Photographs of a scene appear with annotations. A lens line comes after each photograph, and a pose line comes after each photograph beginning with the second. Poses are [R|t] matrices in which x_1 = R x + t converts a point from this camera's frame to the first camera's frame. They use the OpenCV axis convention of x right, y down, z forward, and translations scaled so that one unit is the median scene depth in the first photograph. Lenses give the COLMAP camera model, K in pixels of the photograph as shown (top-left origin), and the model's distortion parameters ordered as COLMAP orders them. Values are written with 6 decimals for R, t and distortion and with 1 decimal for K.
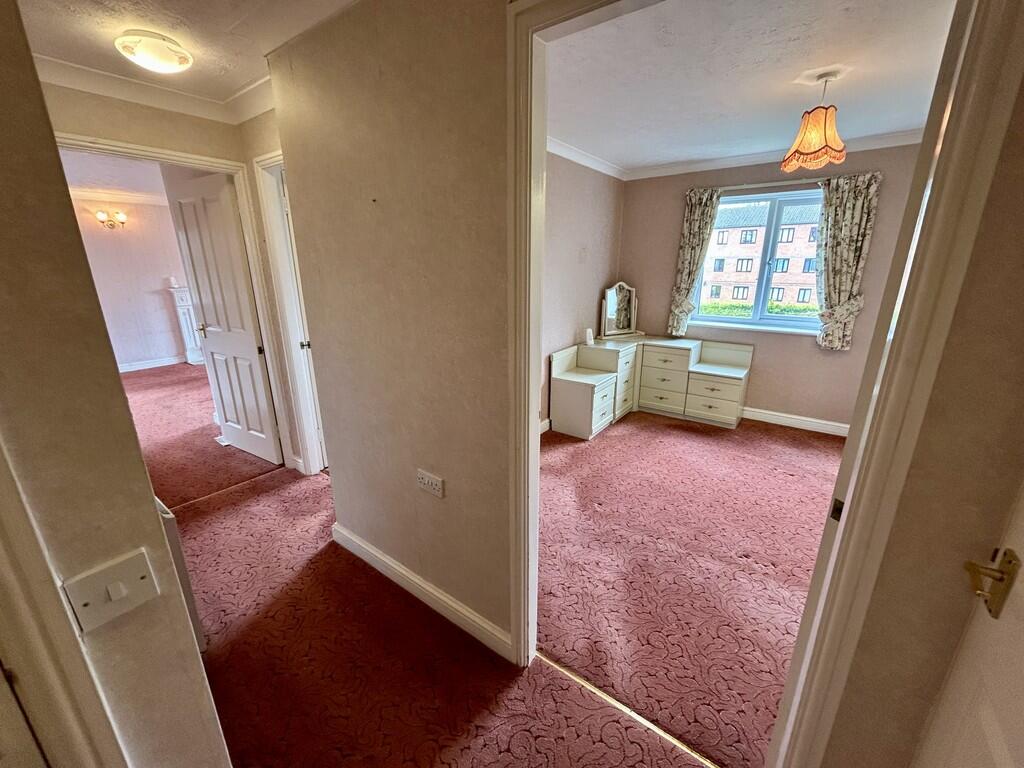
lens RADIAL K [[413.1, 0, 512.0], [0, 413.1, 384.0], [0, 0, 1]] dist [0.000717, -0.002243]
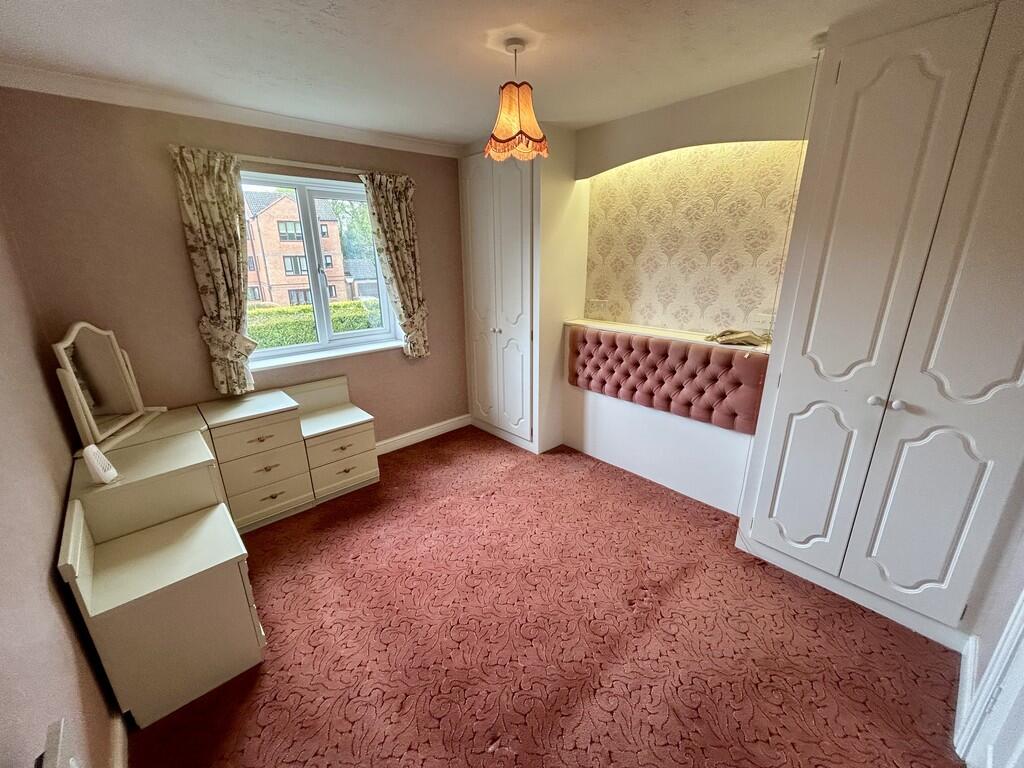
lens RADIAL K [[413.1, 0, 512.0], [0, 413.1, 384.0], [0, 0, 1]] dist [0.000717, -0.002243]
pose [[0.187619, -0.291037, 0.938135, -0.108872], [0.289110, 0.929149, 0.230430, -0.183376], [-0.938730, 0.227991, 0.258468, 0.549477]]
